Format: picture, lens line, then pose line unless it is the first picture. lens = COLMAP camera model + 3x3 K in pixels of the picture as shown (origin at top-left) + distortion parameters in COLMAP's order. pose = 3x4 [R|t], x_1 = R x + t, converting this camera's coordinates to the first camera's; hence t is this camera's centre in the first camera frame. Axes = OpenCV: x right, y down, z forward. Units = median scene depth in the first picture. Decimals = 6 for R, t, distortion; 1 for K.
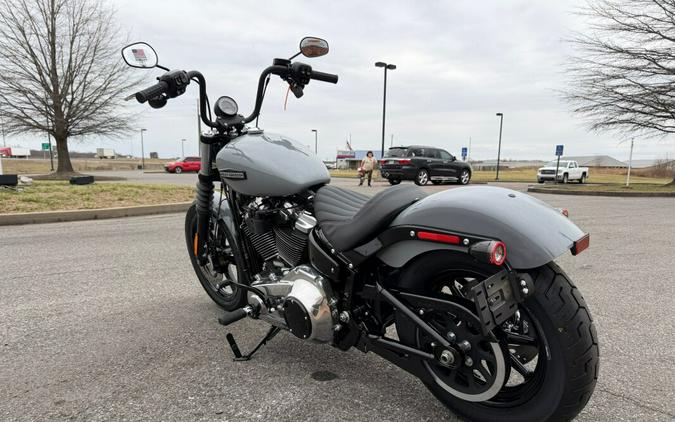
lens RADIAL K [[486.7, 0, 342.5], [0, 486.7, 253.9], [0, 0, 1]] dist [0.010739, -0.016113]
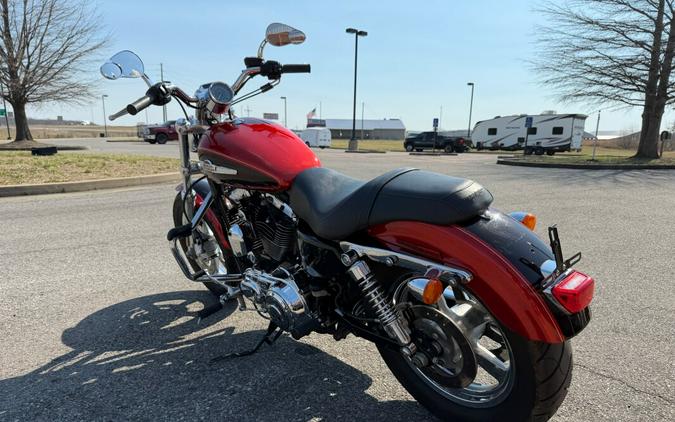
lens RADIAL K [[486.7, 0, 338.9], [0, 486.7, 257.8], [0, 0, 1]] dist [0.010739, -0.016113]
pose [[0.998618, -0.006556, 0.052140, -0.002218], [0.002991, 0.997670, 0.068158, -0.002181], [-0.052465, -0.067908, 0.996311, -0.004606]]
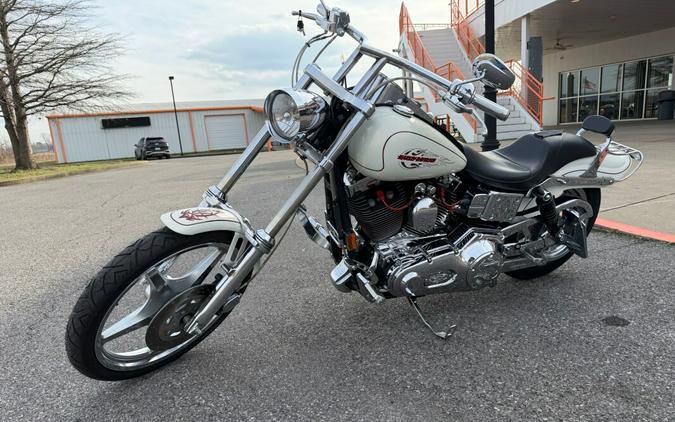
lens RADIAL K [[486.7, 0, 341.5], [0, 486.7, 252.4], [0, 0, 1]] dist [0.010739, -0.016113]
pose [[0.245616, -0.260878, 0.933604, -0.116068], [0.241571, 0.949193, 0.201680, -0.023978], [-0.938784, 0.175996, 0.296157, 0.122712]]
